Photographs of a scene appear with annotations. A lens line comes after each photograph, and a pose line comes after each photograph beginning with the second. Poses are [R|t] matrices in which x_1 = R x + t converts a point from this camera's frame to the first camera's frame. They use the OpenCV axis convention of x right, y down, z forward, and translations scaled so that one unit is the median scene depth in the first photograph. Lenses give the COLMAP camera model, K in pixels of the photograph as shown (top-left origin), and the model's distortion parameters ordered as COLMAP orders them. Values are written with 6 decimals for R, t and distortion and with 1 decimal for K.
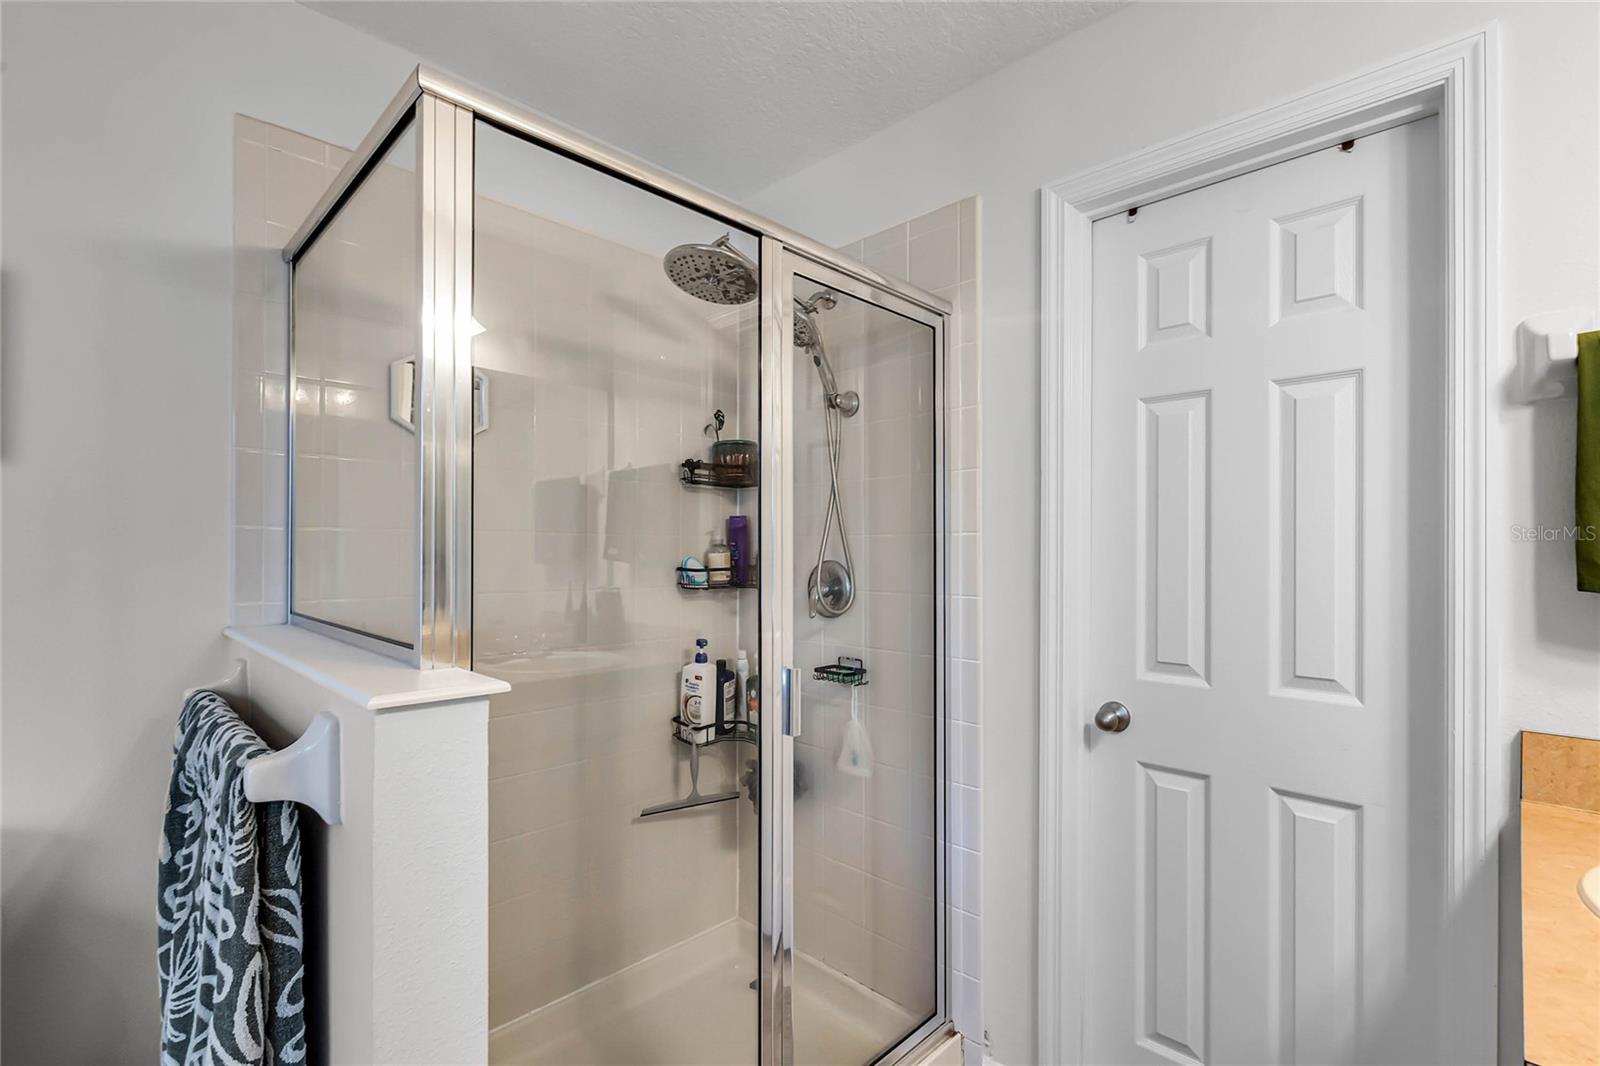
lens RADIAL K [[724.9, 0, 808.2], [0, 724.9, 539.6], [0, 0, 1]] dist [-0.001375, 0.000013]
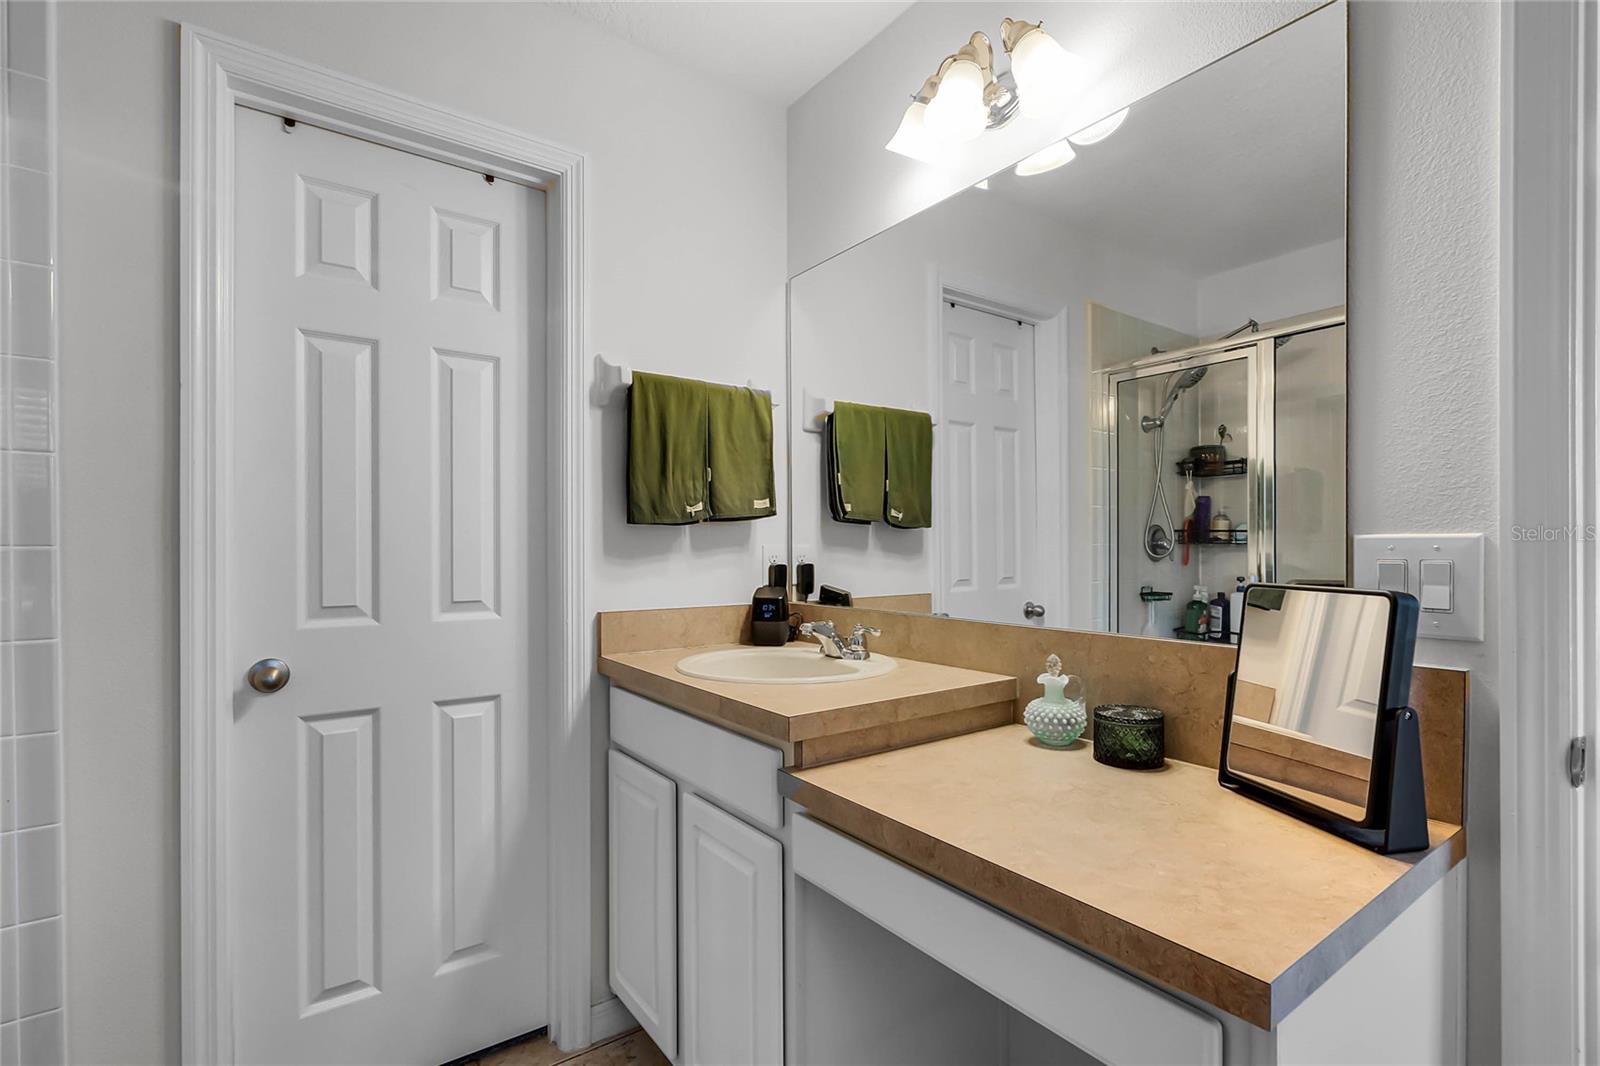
lens RADIAL K [[724.9, 0, 808.2], [0, 724.9, 539.6], [0, 0, 1]] dist [-0.001375, 0.000013]
pose [[0.175017, 0.005365, 0.984551, -0.388655], [-0.012513, 0.999917, -0.003225, 0.081099], [-0.984486, -0.011755, 0.175070, 0.216160]]
